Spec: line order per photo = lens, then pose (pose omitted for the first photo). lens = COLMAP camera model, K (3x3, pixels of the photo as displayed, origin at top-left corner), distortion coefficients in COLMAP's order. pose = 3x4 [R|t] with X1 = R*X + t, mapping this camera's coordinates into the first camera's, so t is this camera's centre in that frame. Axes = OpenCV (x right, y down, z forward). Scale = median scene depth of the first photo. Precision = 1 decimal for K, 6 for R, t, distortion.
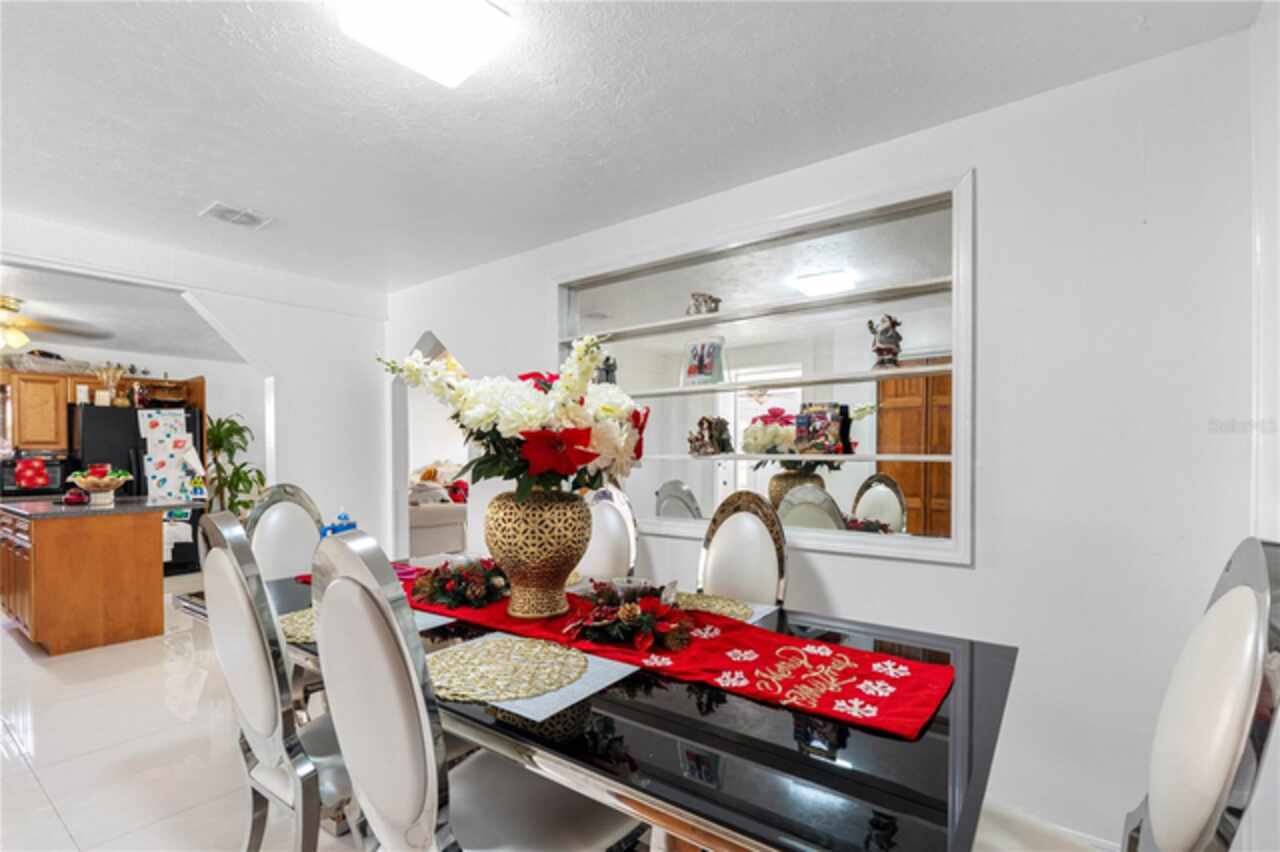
lens RADIAL K [[582.1, 0, 642.2], [0, 582.1, 448.8], [0, 0, 1]] dist [0.000152, -0.000109]
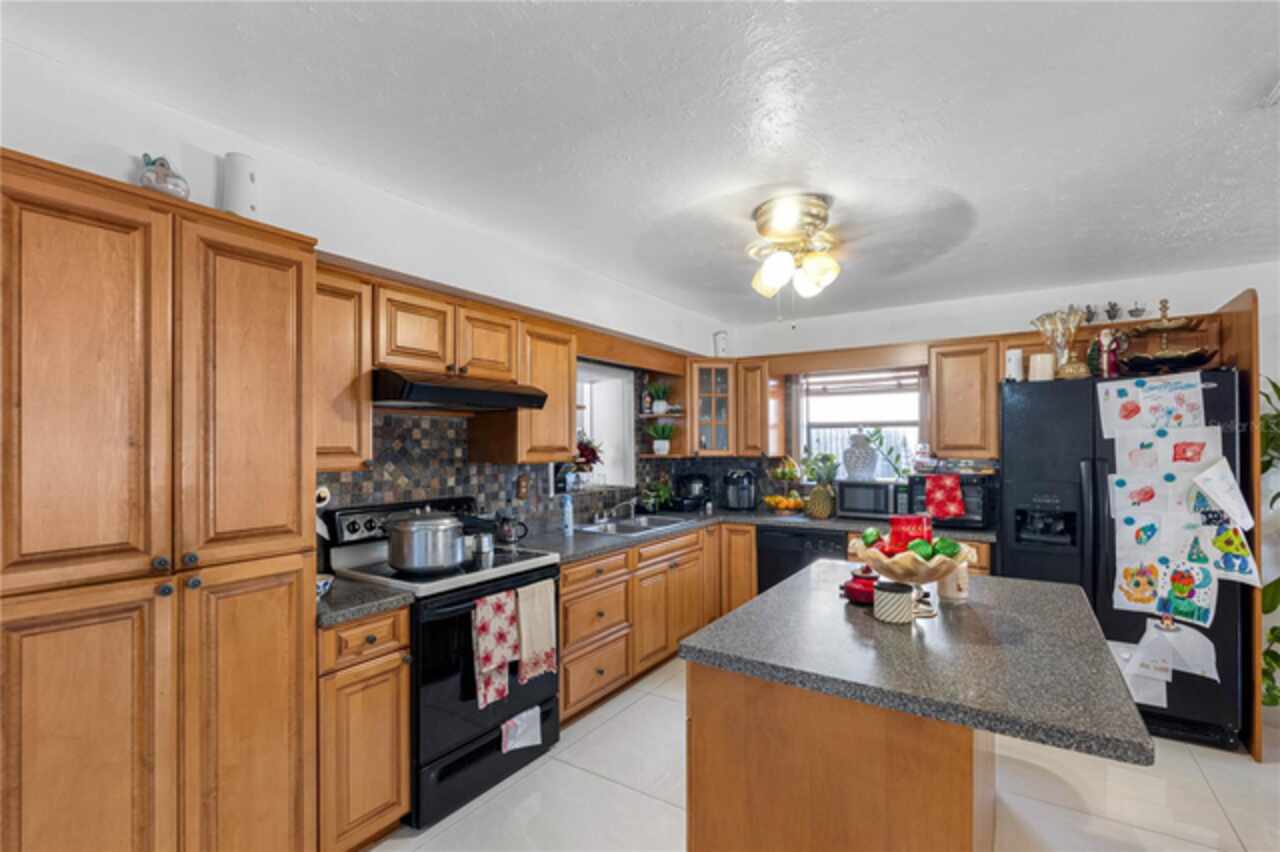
lens RADIAL K [[582.1, 0, 642.2], [0, 582.1, 448.8], [0, 0, 1]] dist [0.000152, -0.000109]
pose [[0.059844, 0.010581, -0.998152, -0.380801], [0.002409, 0.999939, 0.010744, -0.016173], [0.998205, -0.003048, 0.059815, 0.564102]]
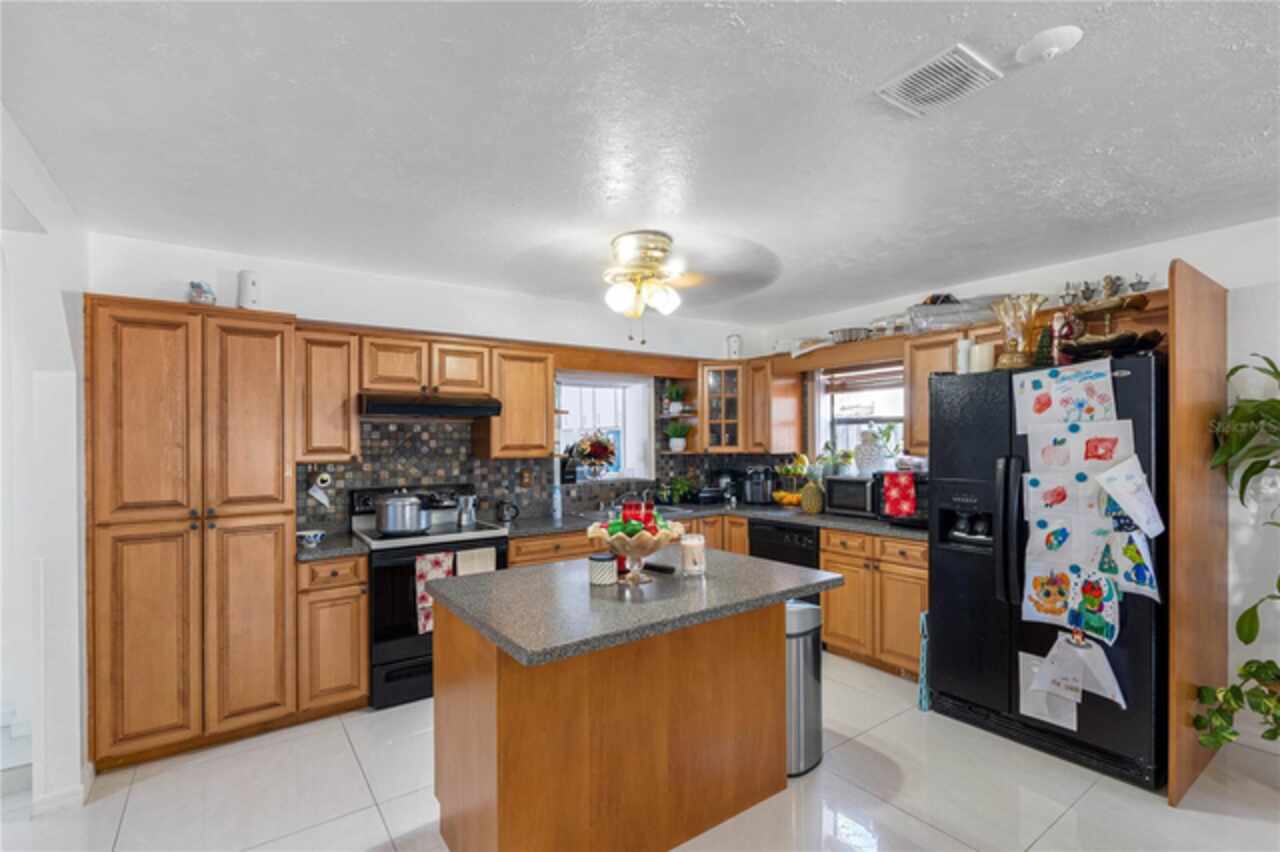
lens RADIAL K [[588.4, 0, 640.2], [0, 588.4, 447.9], [0, 0, 1]] dist [-0.000945, -0.000115]
pose [[-0.308619, 0.016055, -0.951050, -0.320643], [0.009896, 0.999858, 0.013667, -0.017263], [0.951134, -0.005194, -0.308734, 0.835772]]
